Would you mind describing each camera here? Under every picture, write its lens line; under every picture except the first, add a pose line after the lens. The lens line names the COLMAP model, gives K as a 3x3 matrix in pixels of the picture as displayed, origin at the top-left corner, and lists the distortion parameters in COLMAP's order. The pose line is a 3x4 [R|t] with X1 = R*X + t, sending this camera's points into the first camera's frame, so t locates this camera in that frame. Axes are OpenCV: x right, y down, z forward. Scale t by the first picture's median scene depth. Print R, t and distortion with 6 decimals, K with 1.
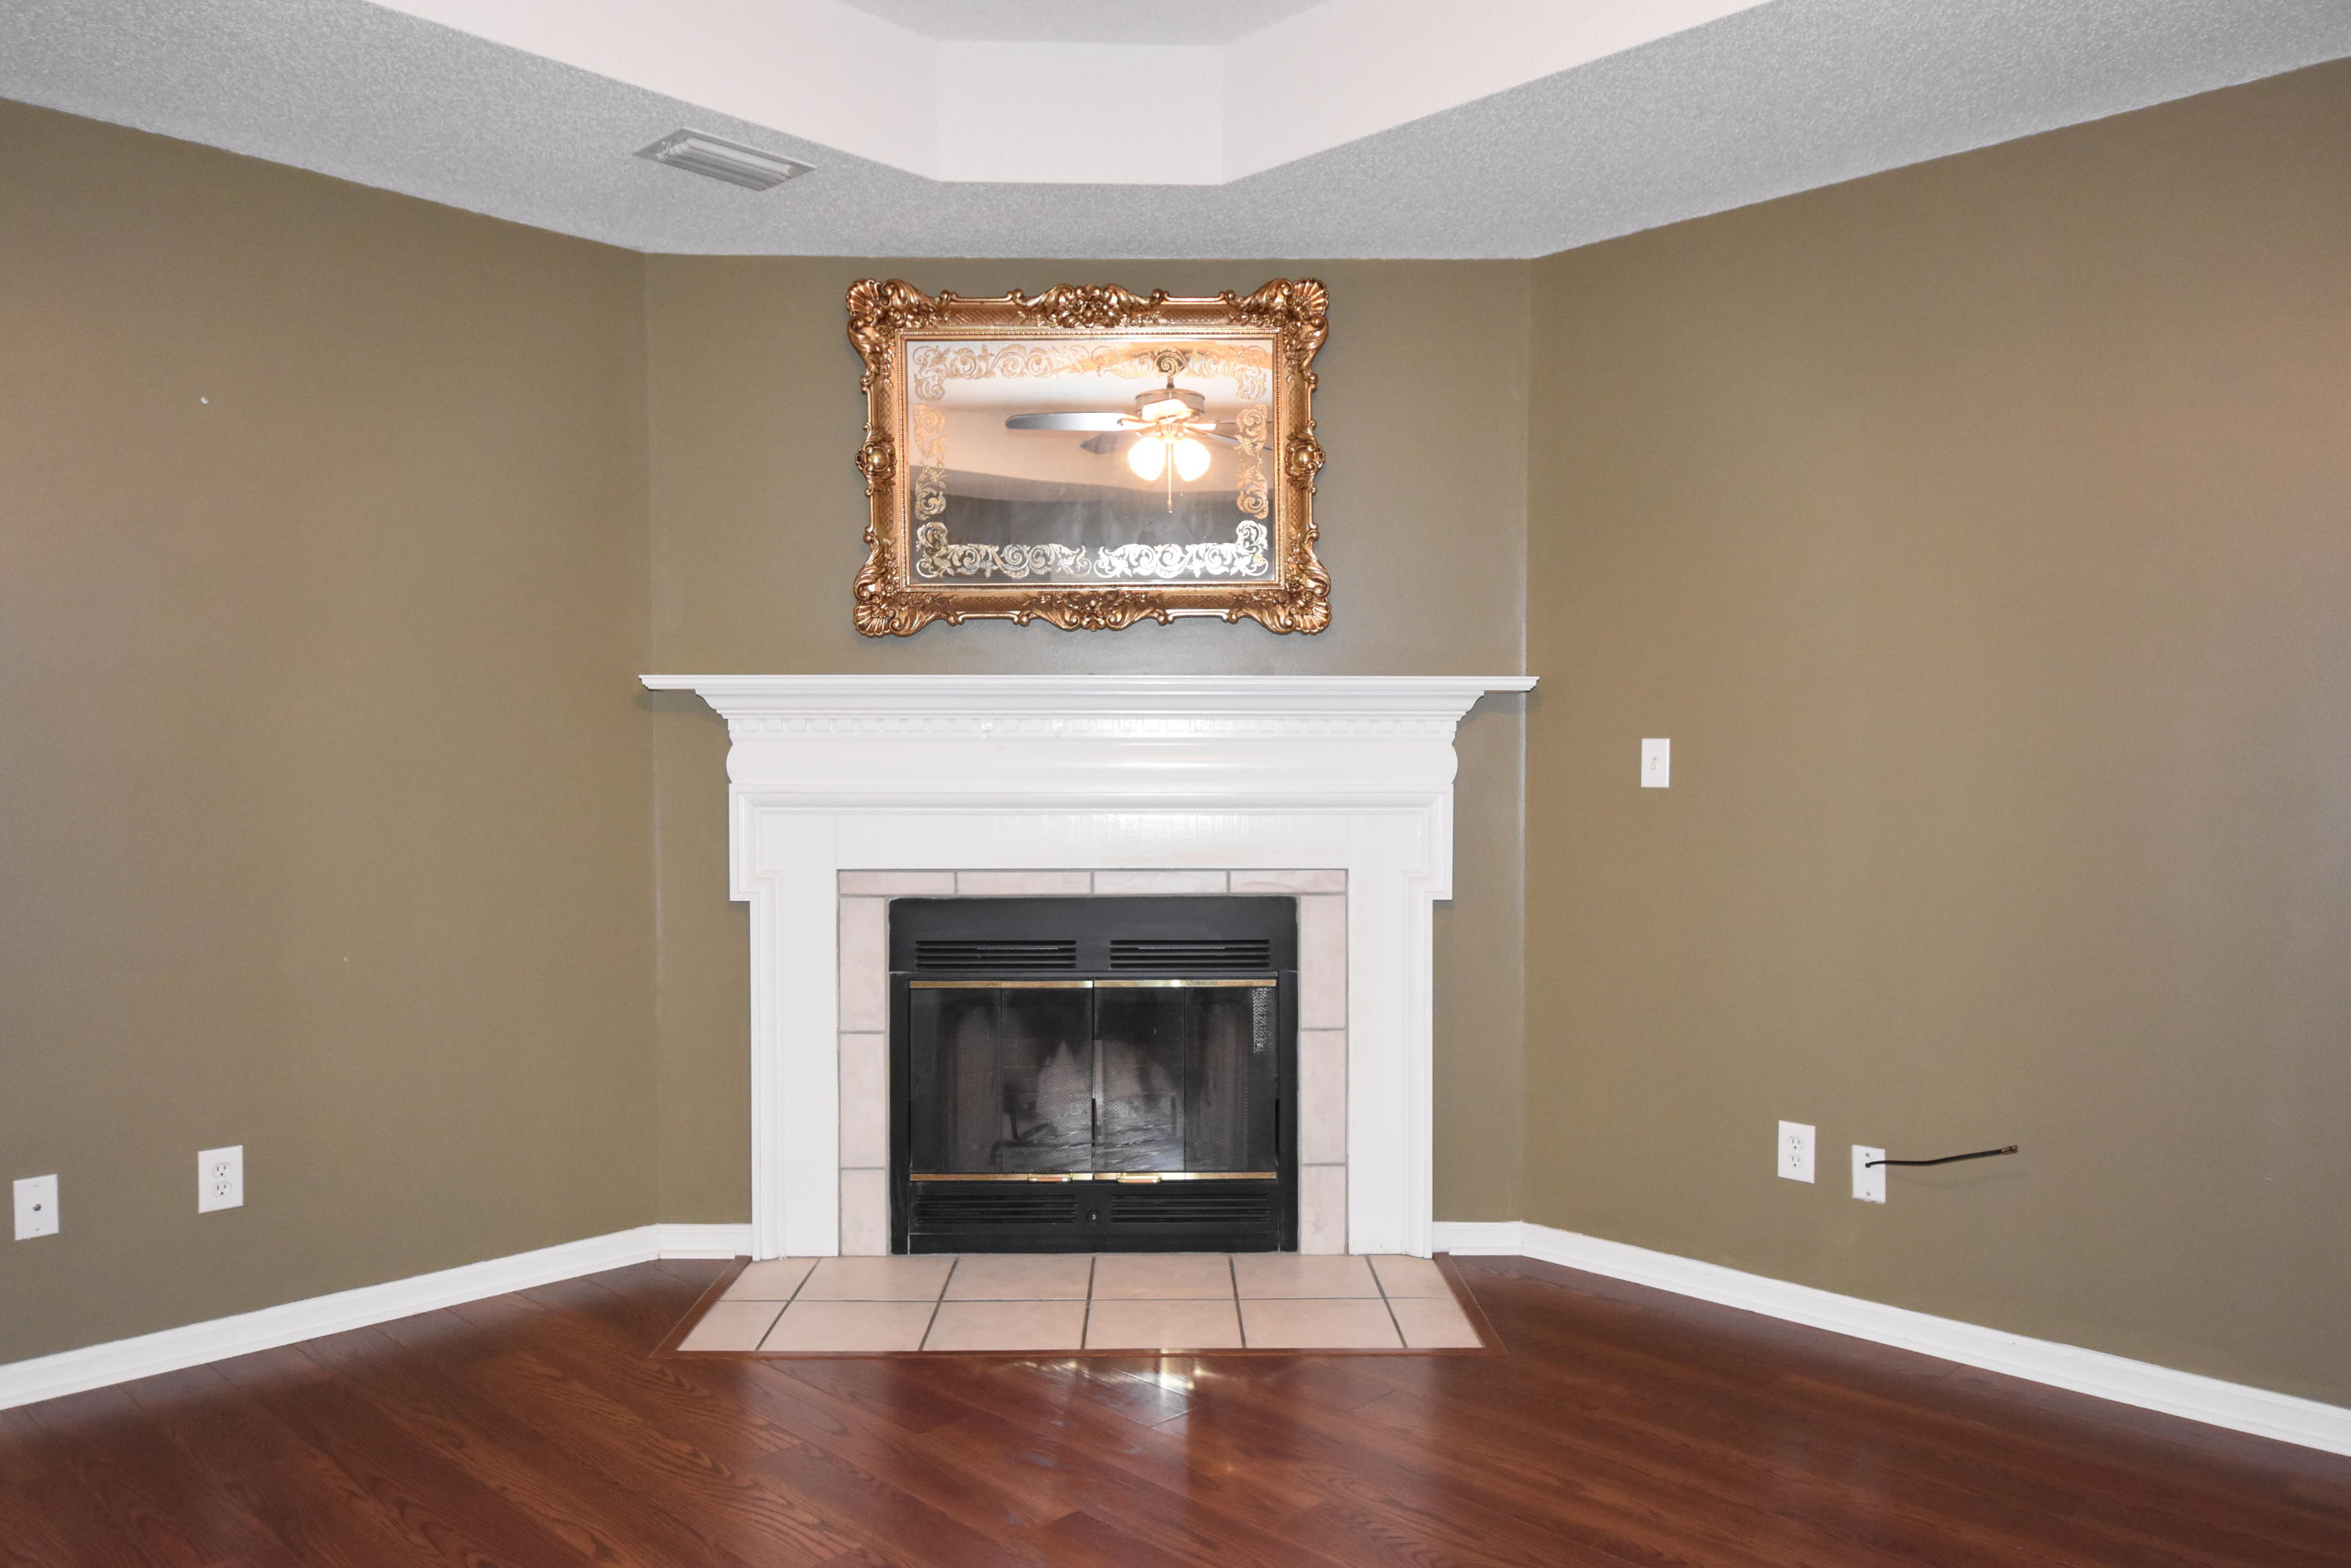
lens RADIAL K [[1698.1, 0, 1195.9], [0, 1698.1, 789.8], [0, 0, 1]] dist [0.015464, 0.004044]
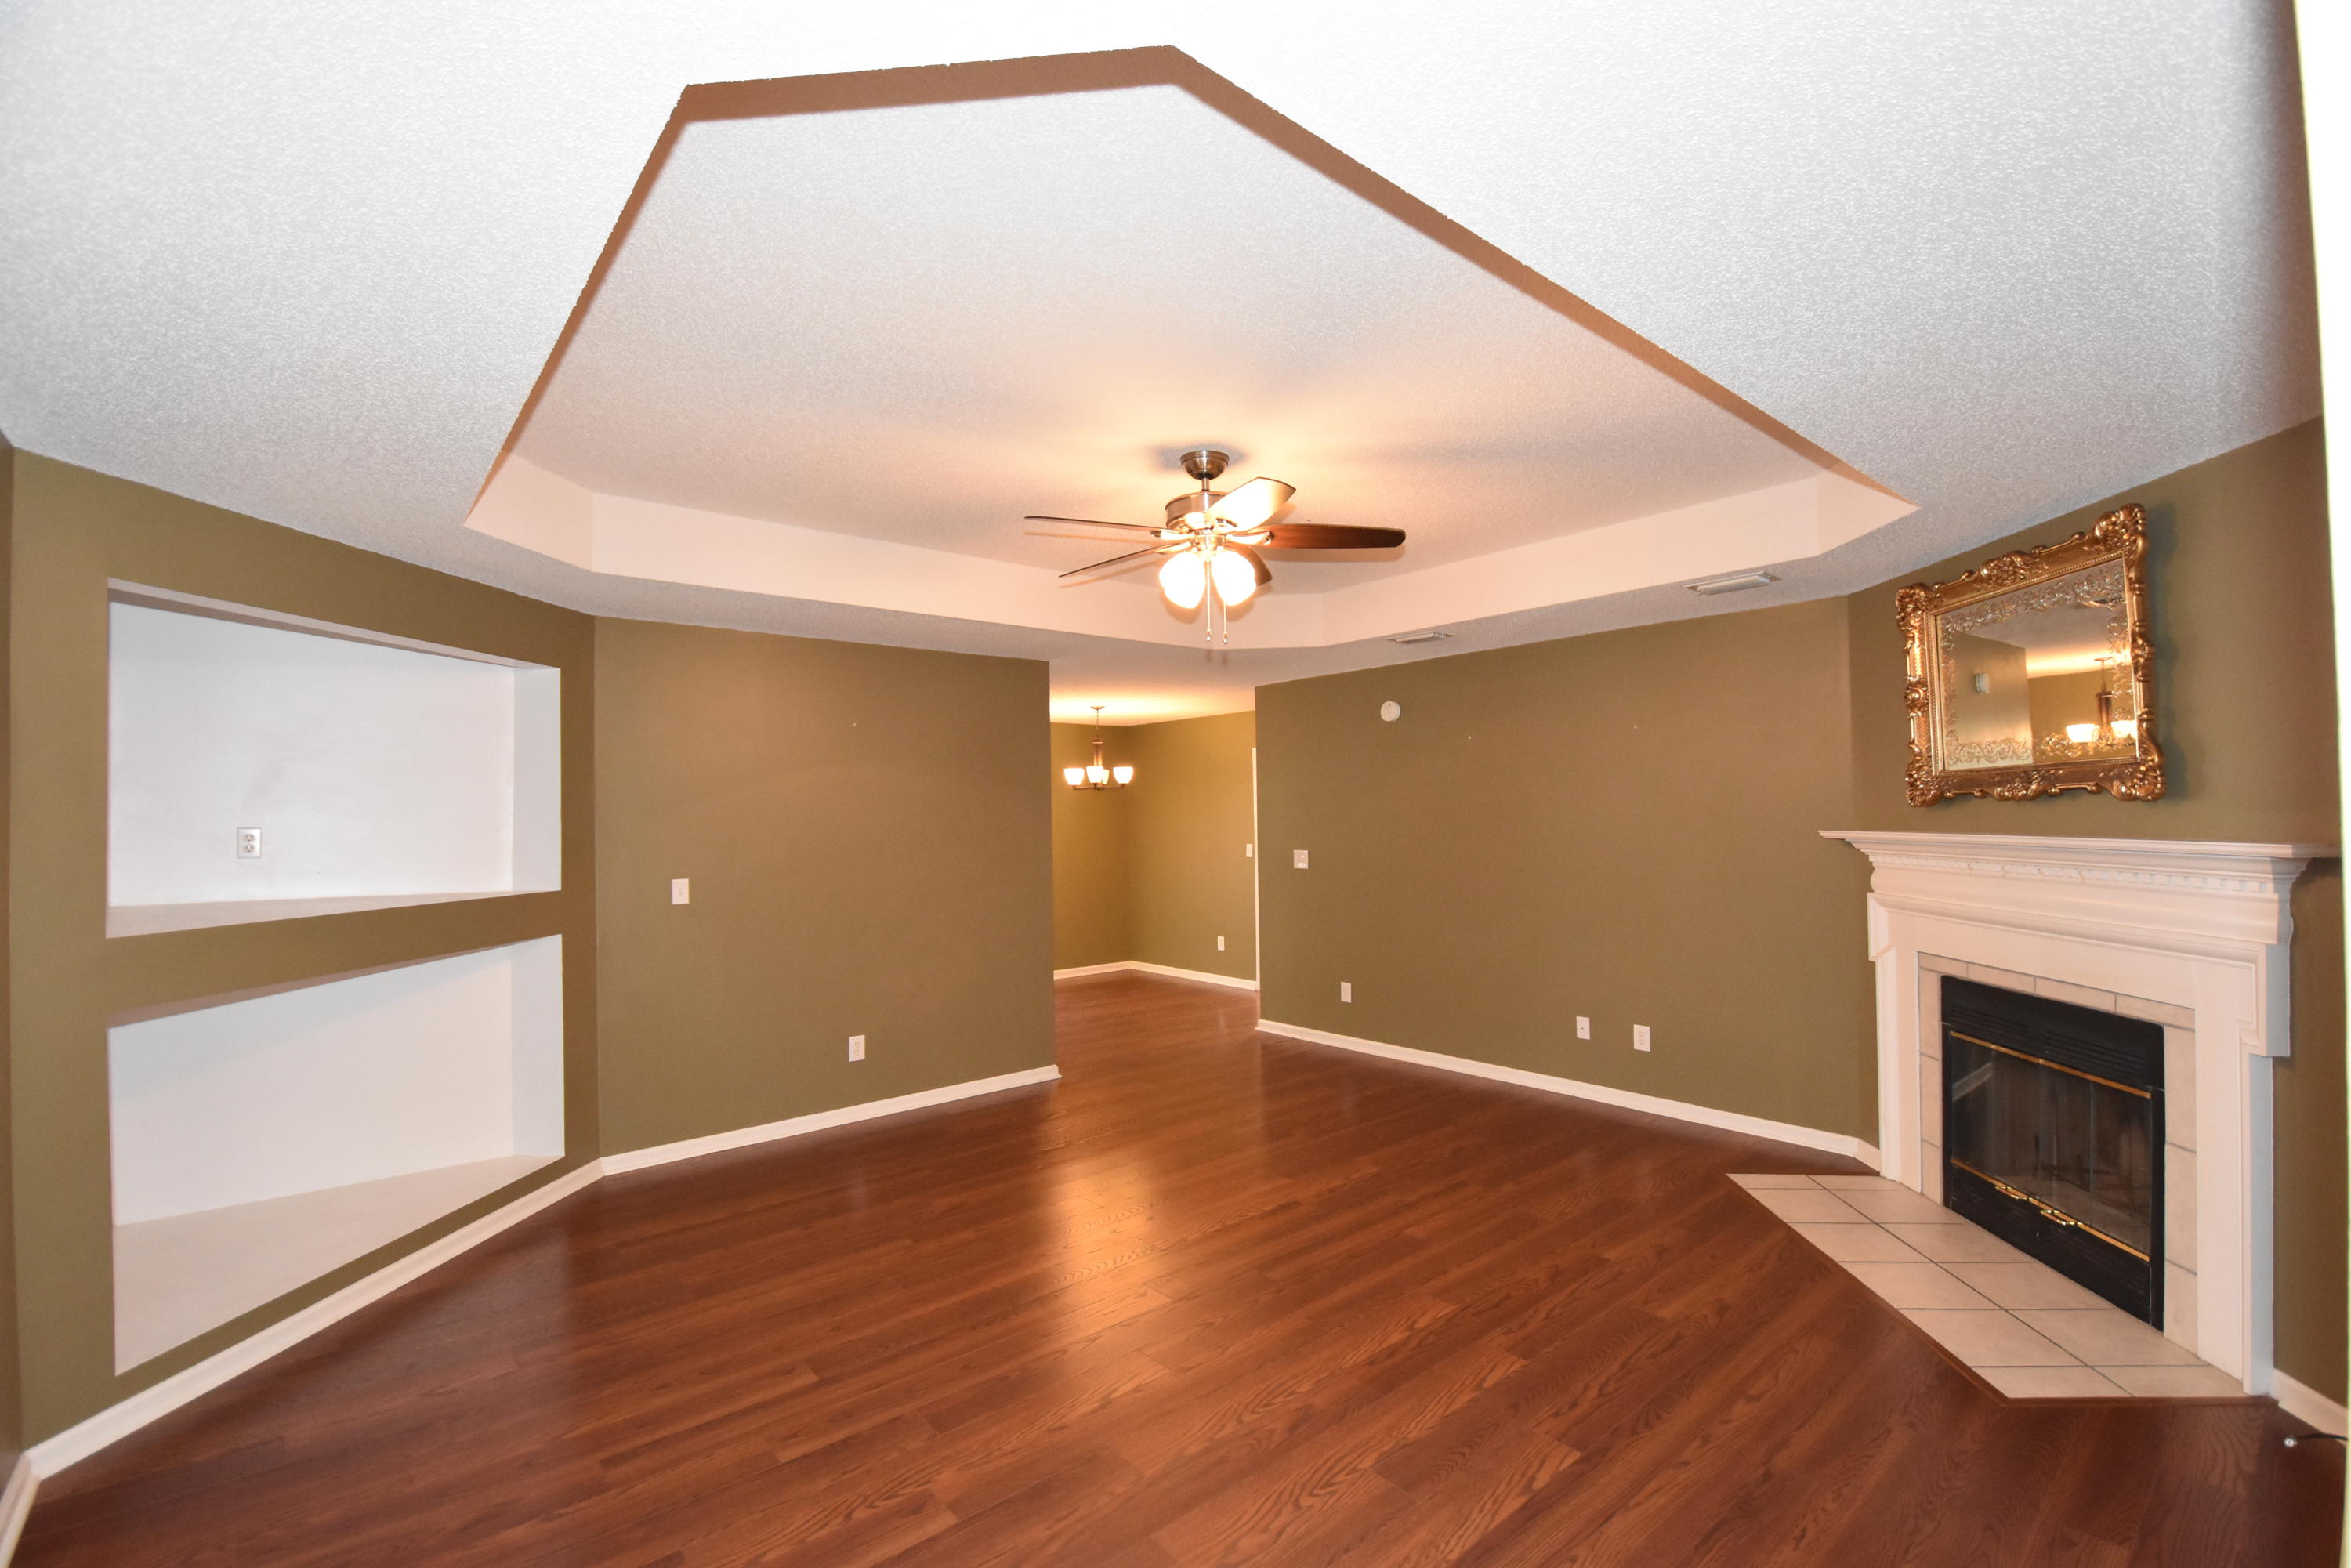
lens RADIAL K [[1029.1, 0, 1171.3], [0, 1029.1, 793.3], [0, 0, 1]] dist [0.007544, -0.015730]
pose [[-0.107192, -0.020412, -0.994029, 0.832662], [-0.007922, 0.999775, -0.019676, -0.077210], [0.994207, 0.005766, -0.107330, 0.402443]]
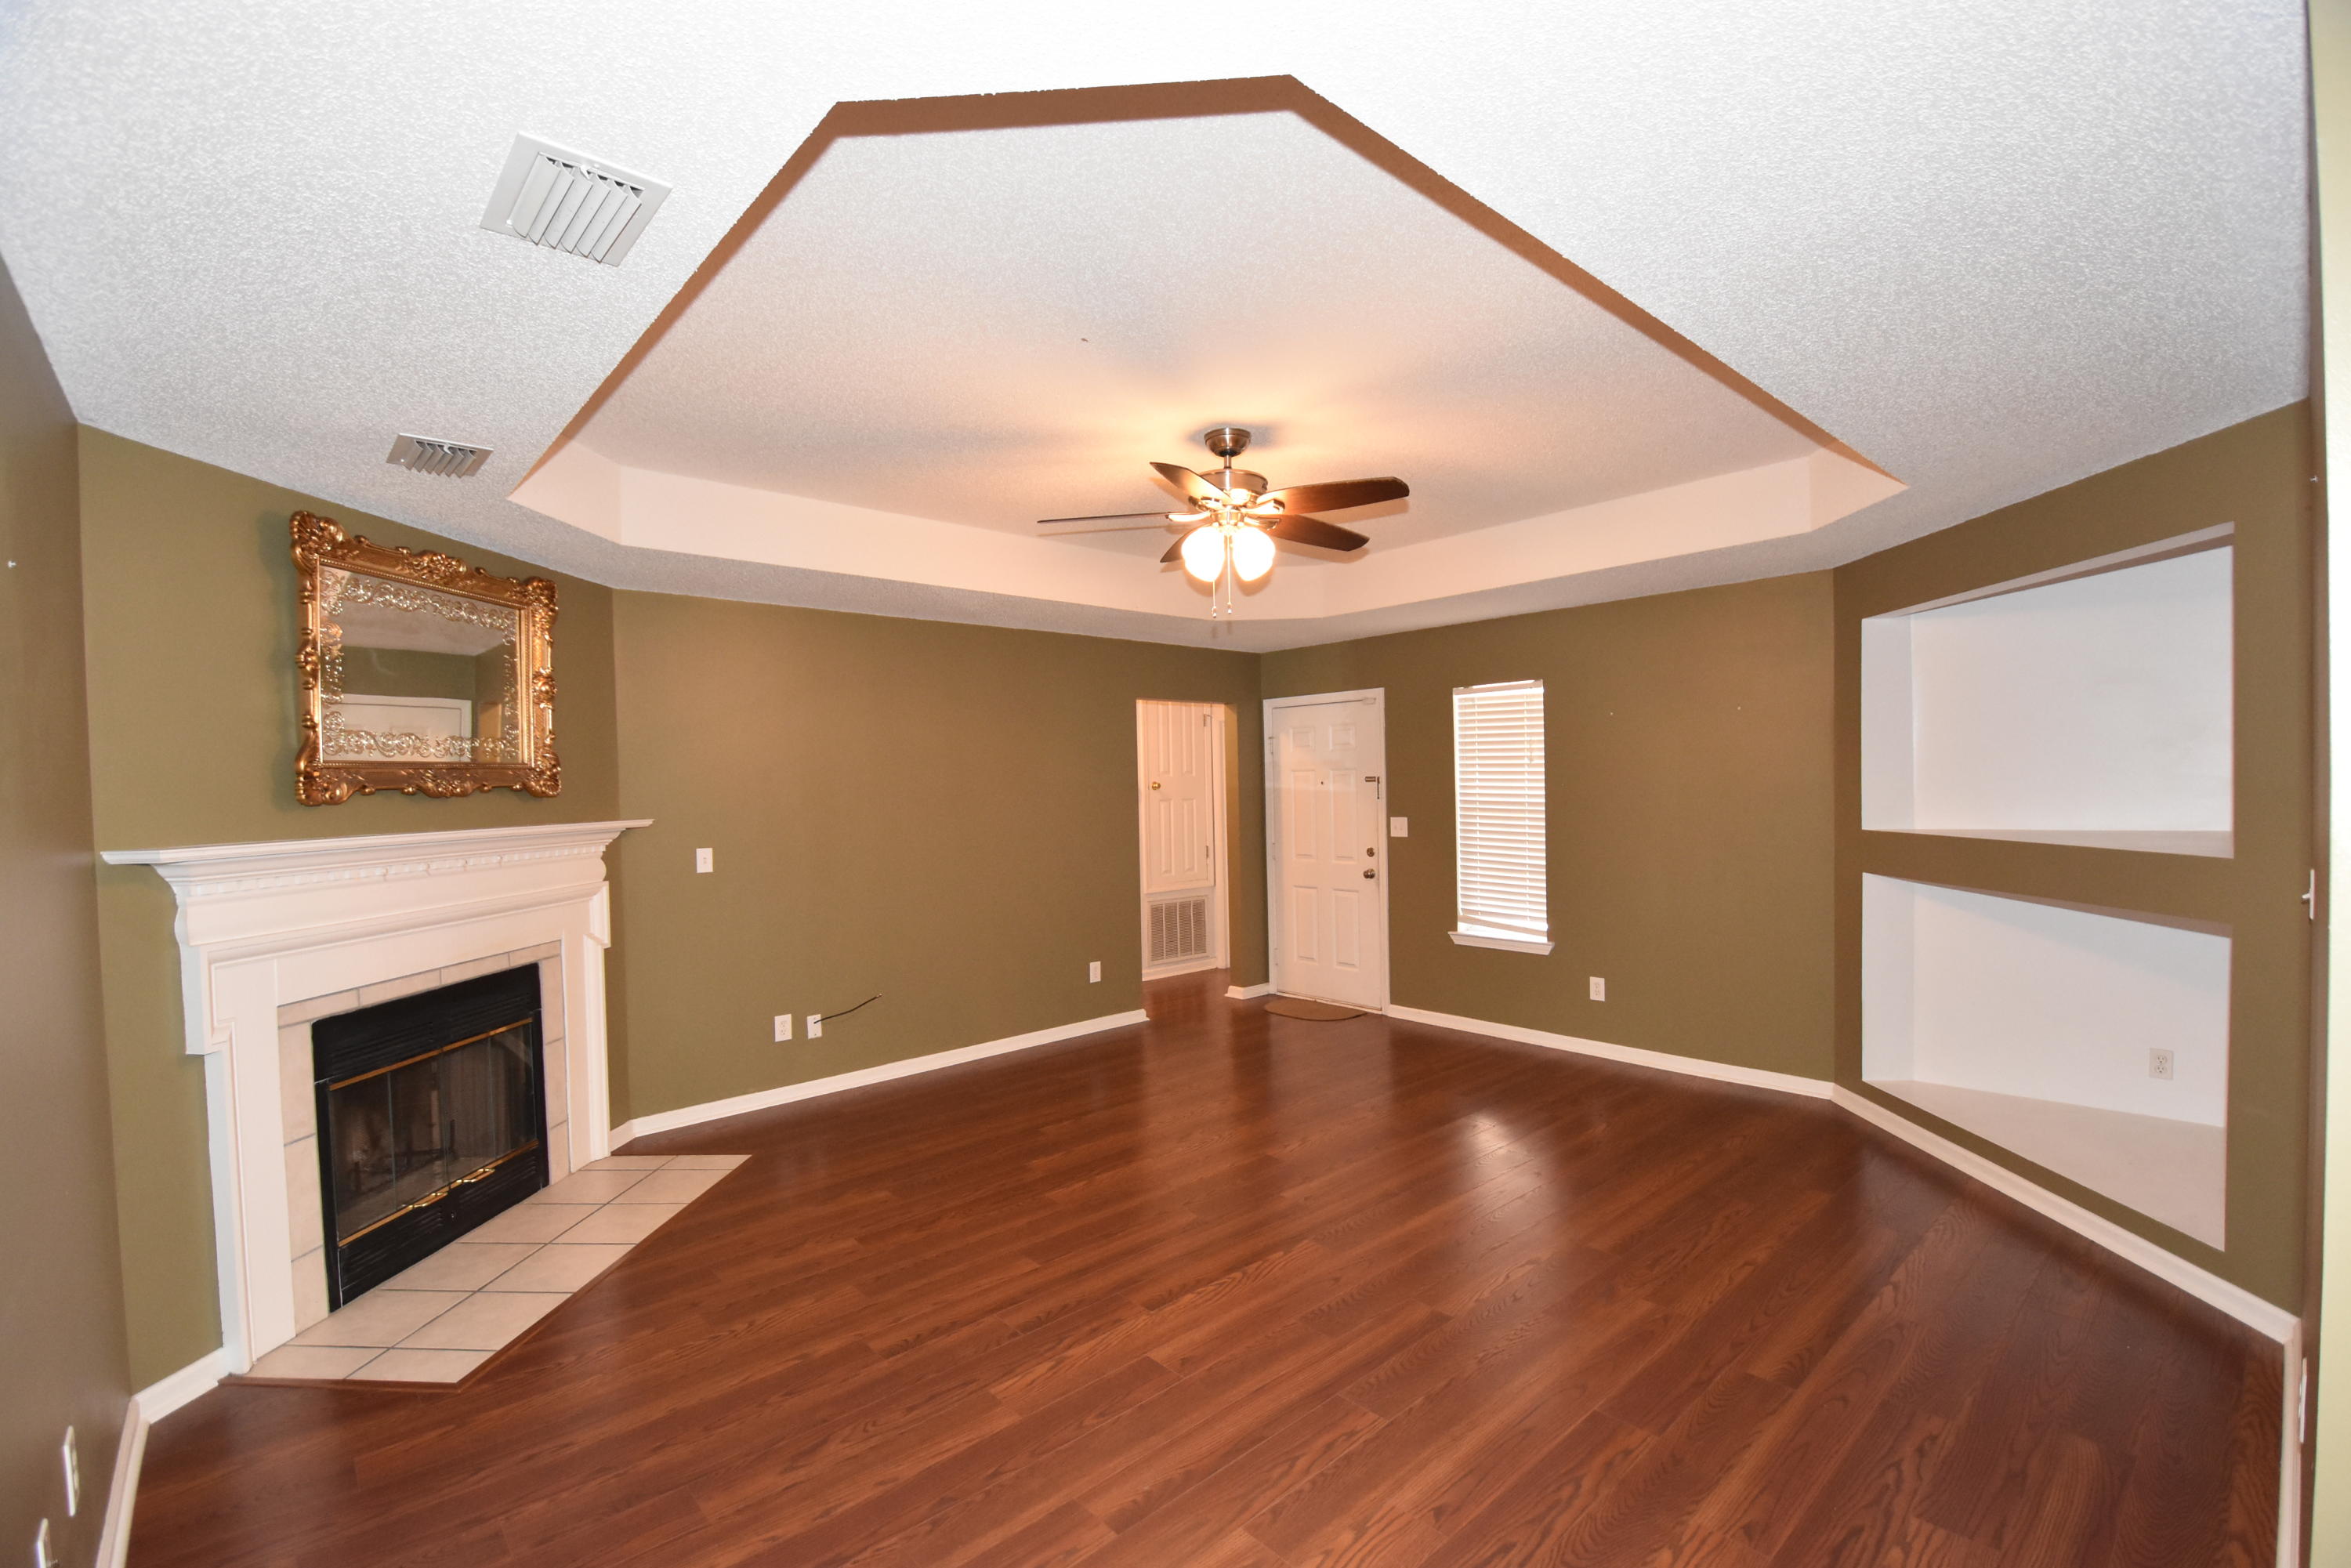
lens RADIAL K [[1029.1, 0, 1197.0], [0, 1029.1, 797.2], [0, 0, 1]] dist [0.007544, -0.015730]
pose [[0.053822, -0.015478, 0.998431, -0.868952], [0.045804, 0.998866, 0.013016, -0.075478], [-0.997499, 0.045031, 0.054470, 0.329307]]
